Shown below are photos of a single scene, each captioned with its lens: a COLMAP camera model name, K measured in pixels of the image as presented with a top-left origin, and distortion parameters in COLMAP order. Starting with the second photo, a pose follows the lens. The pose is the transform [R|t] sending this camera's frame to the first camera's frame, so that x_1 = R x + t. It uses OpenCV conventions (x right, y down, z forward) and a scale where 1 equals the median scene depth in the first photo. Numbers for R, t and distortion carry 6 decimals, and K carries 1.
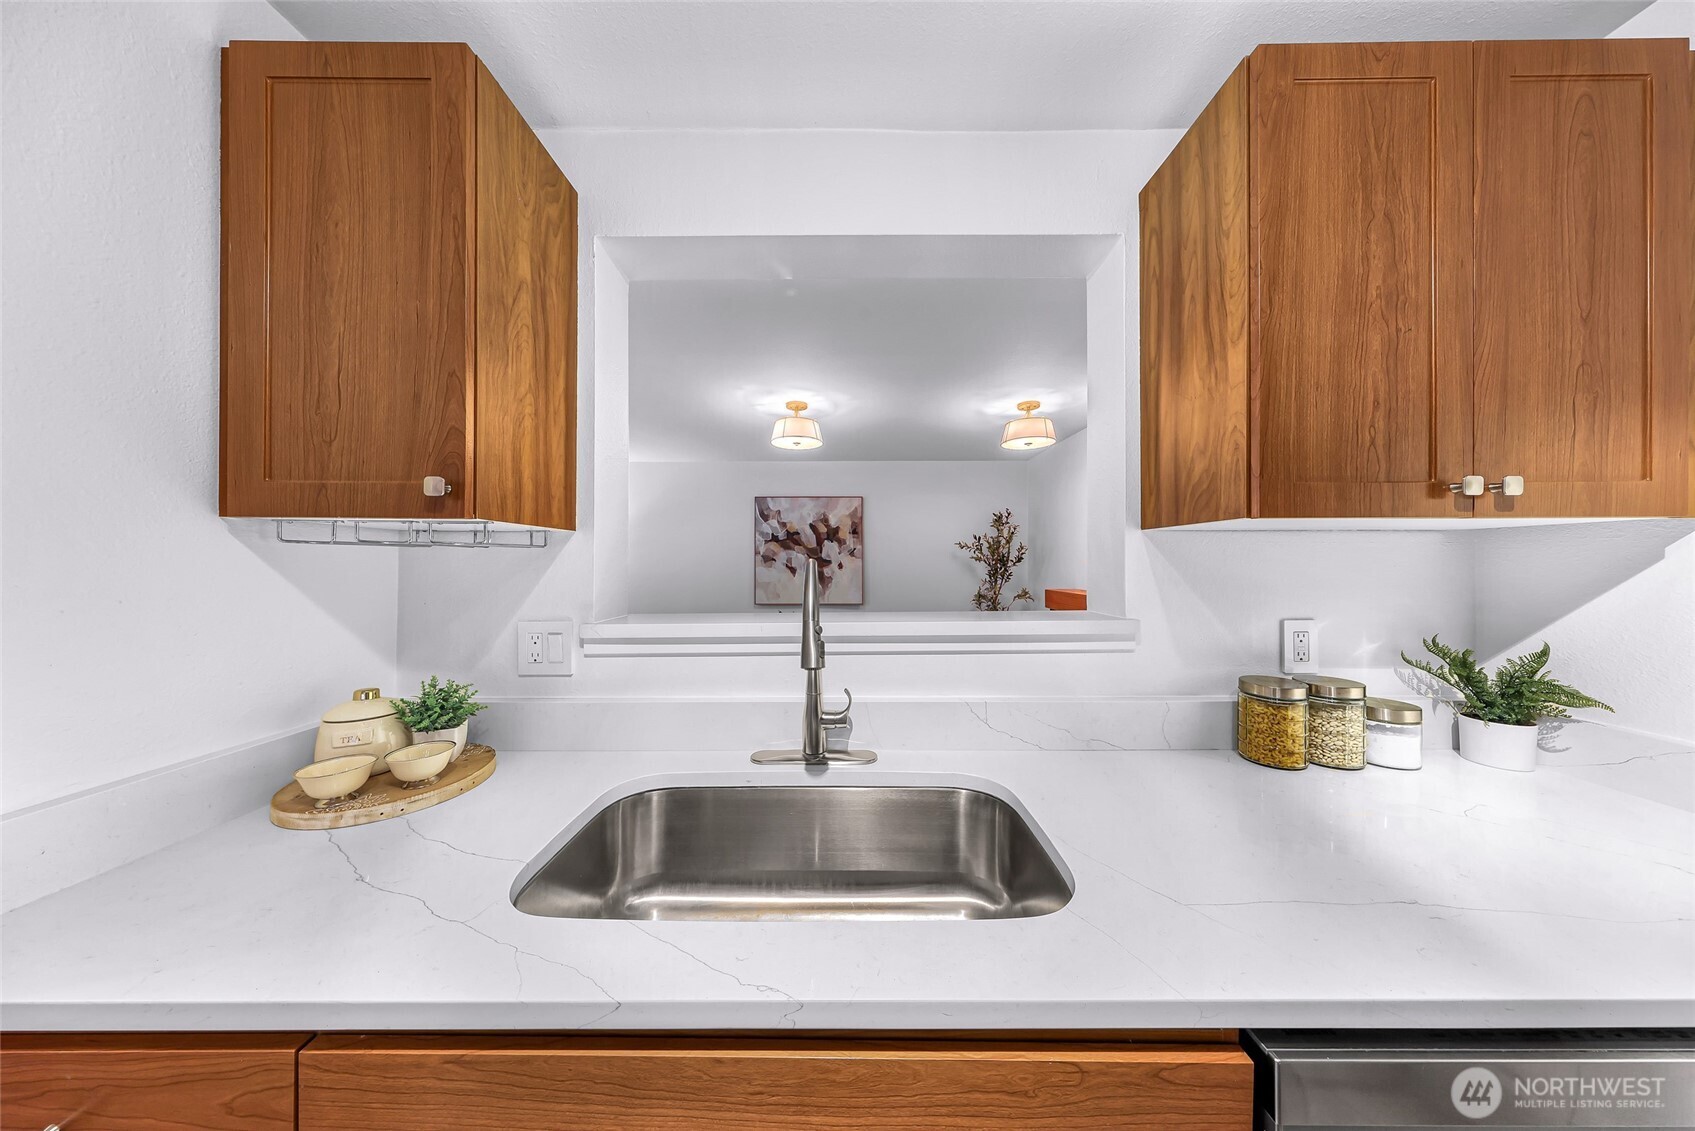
lens RADIAL K [[490.3, 0, 846.8], [0, 490.3, 567.4], [0, 0, 1]] dist [-0.000362, -0.000040]
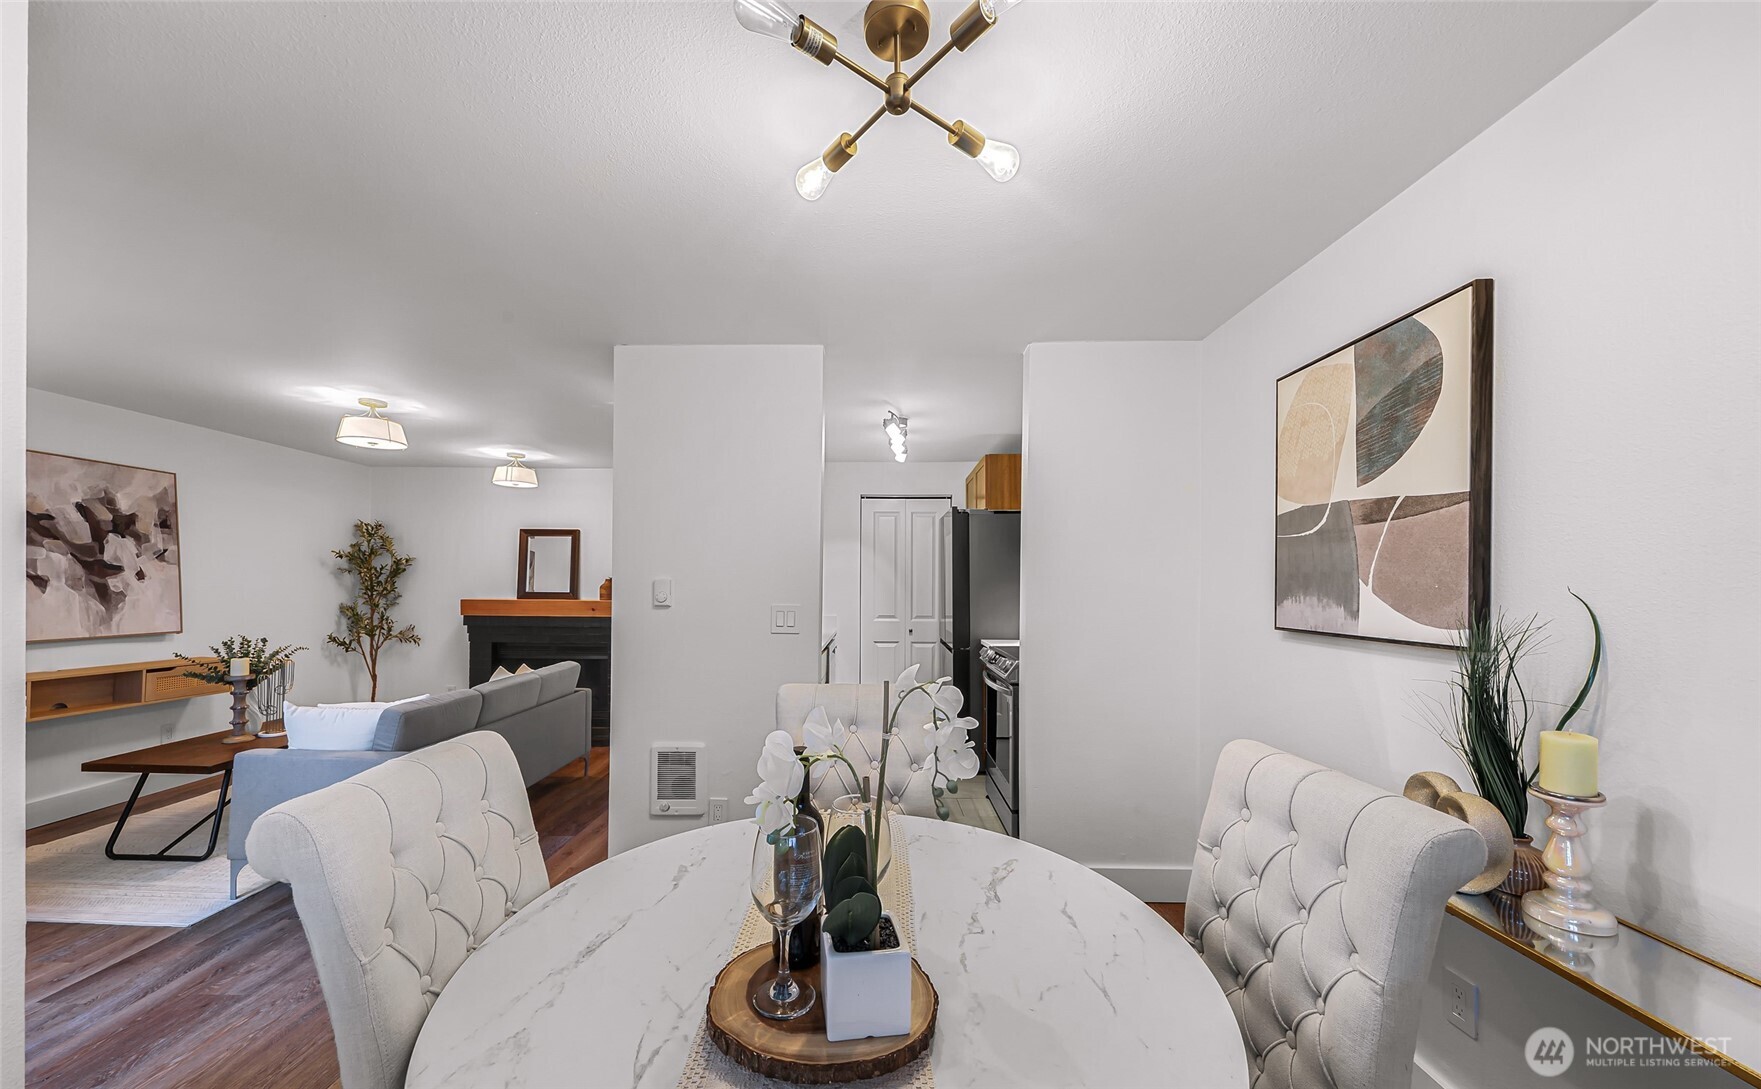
lens RADIAL K [[616.0, 0, 869.7], [0, 616.0, 587.2], [0, 0, 1]] dist [0.002037, 0.000202]
pose [[0.011855, -0.001064, 0.999929, -0.814181], [-0.001886, 0.999998, 0.001087, 0.010098], [-0.999928, -0.001899, 0.011853, 0.029794]]
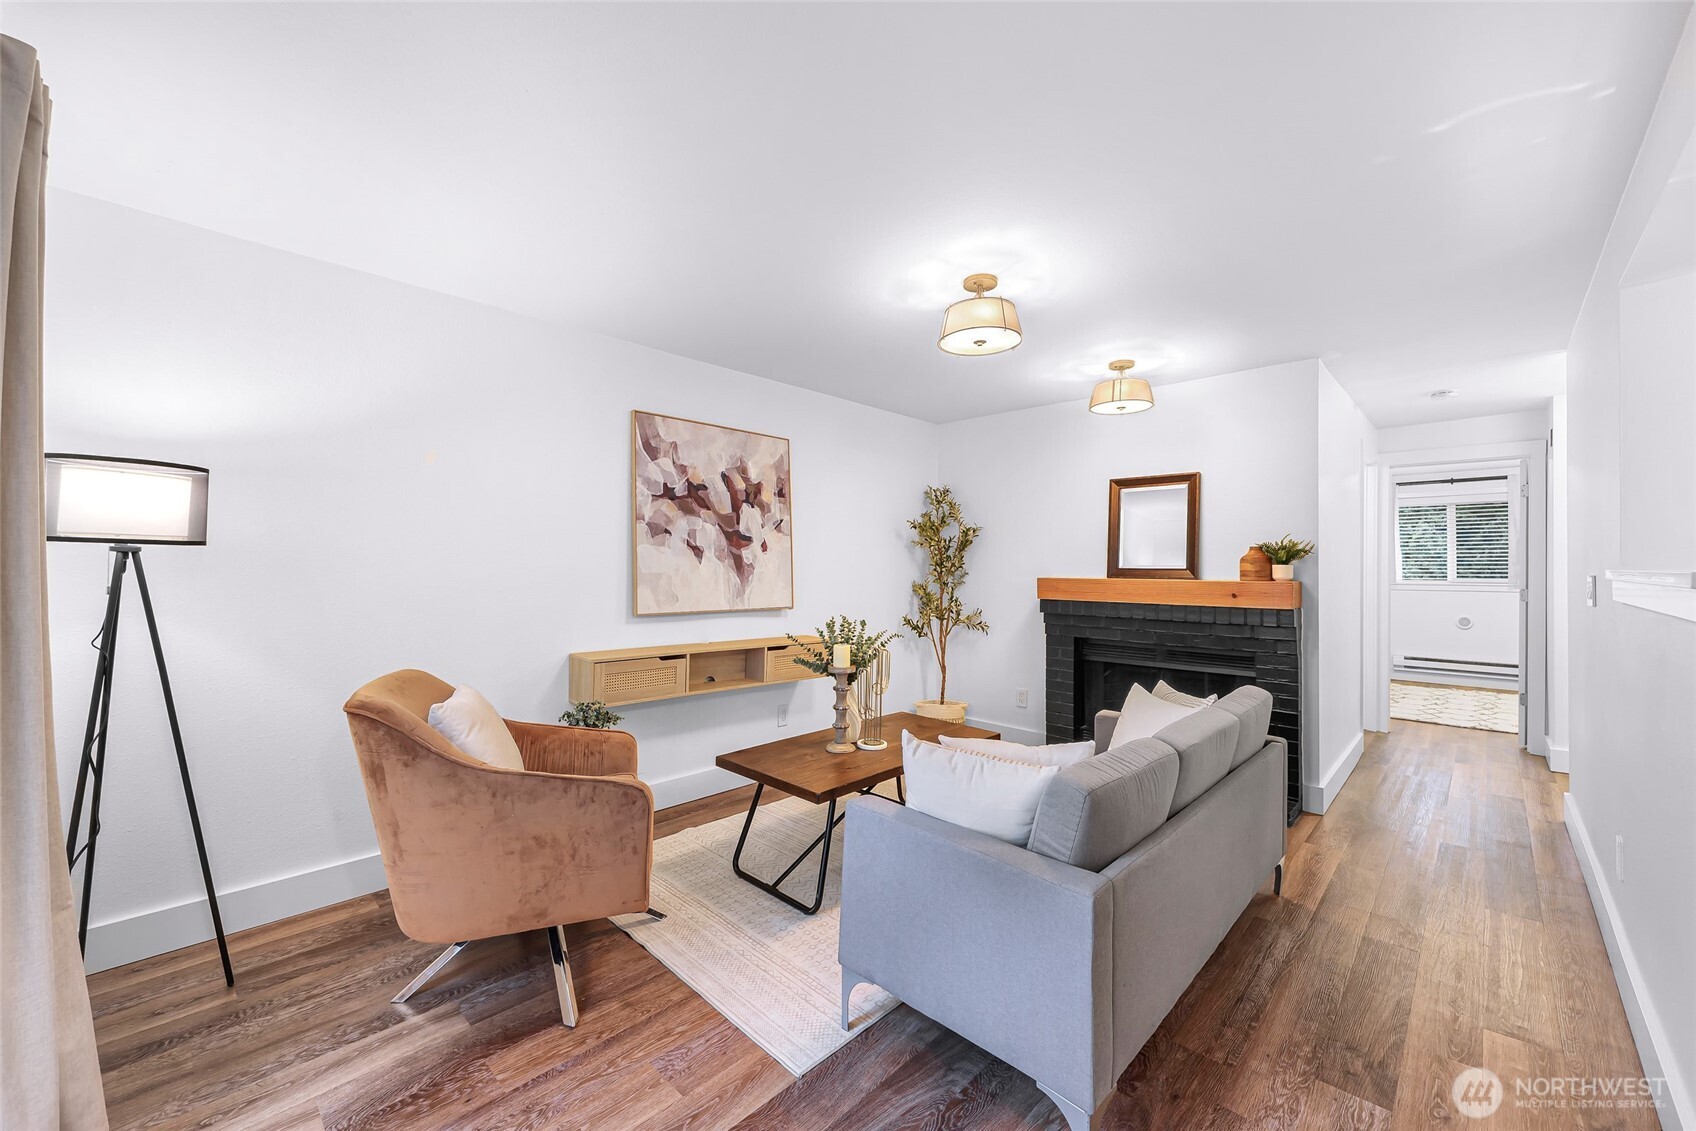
lens RADIAL K [[653.7, 0, 833.2], [0, 653.7, 568.3], [0, 0, 1]] dist [-0.000269, -0.000078]
pose [[0.709580, 0.005759, 0.704601, -0.528901], [-0.002592, 0.999981, -0.005563, 0.028506], [-0.704620, 0.002121, 0.709582, 0.355753]]
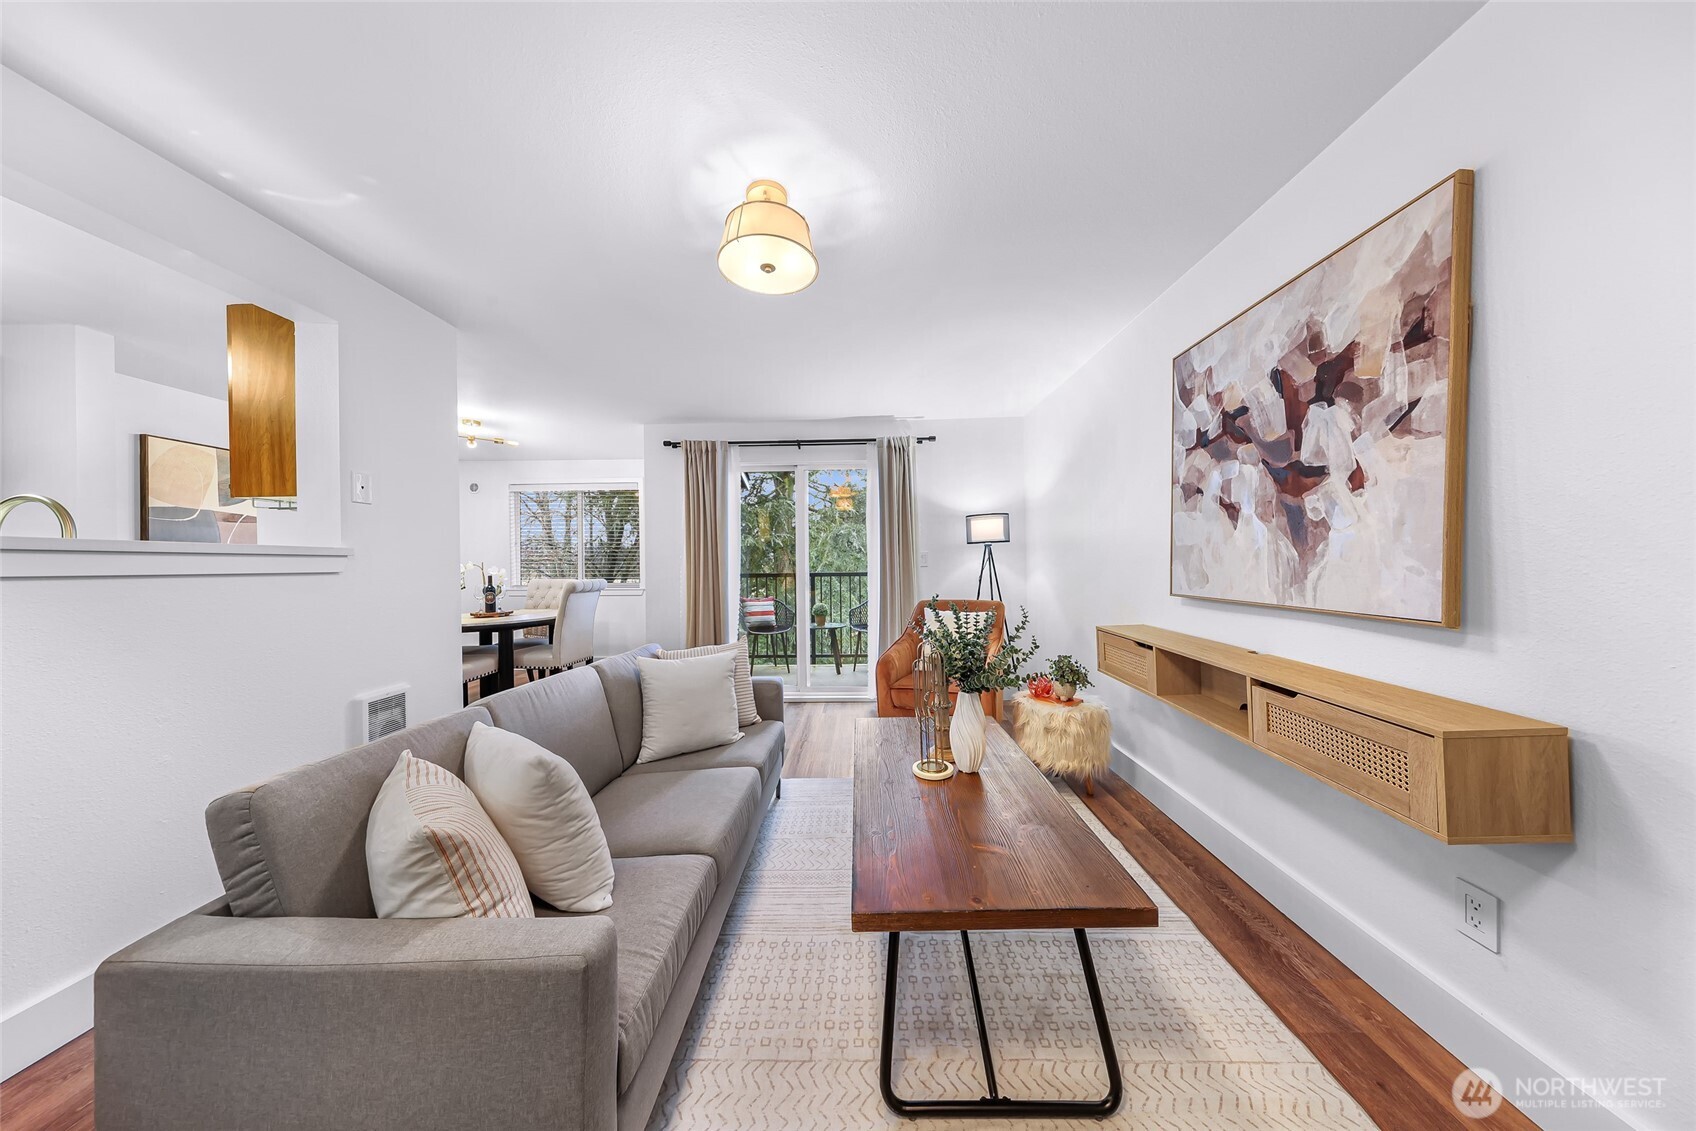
lens RADIAL K [[496.1, 0, 849.0], [0, 496.1, 562.0], [0, 0, 1]] dist [-0.000476, 0.000003]
pose [[-0.031418, -0.001718, -0.999505, 0.281778], [0.008322, 0.999963, -0.001981, 0.042901], [0.999472, -0.008381, -0.031402, 0.714436]]
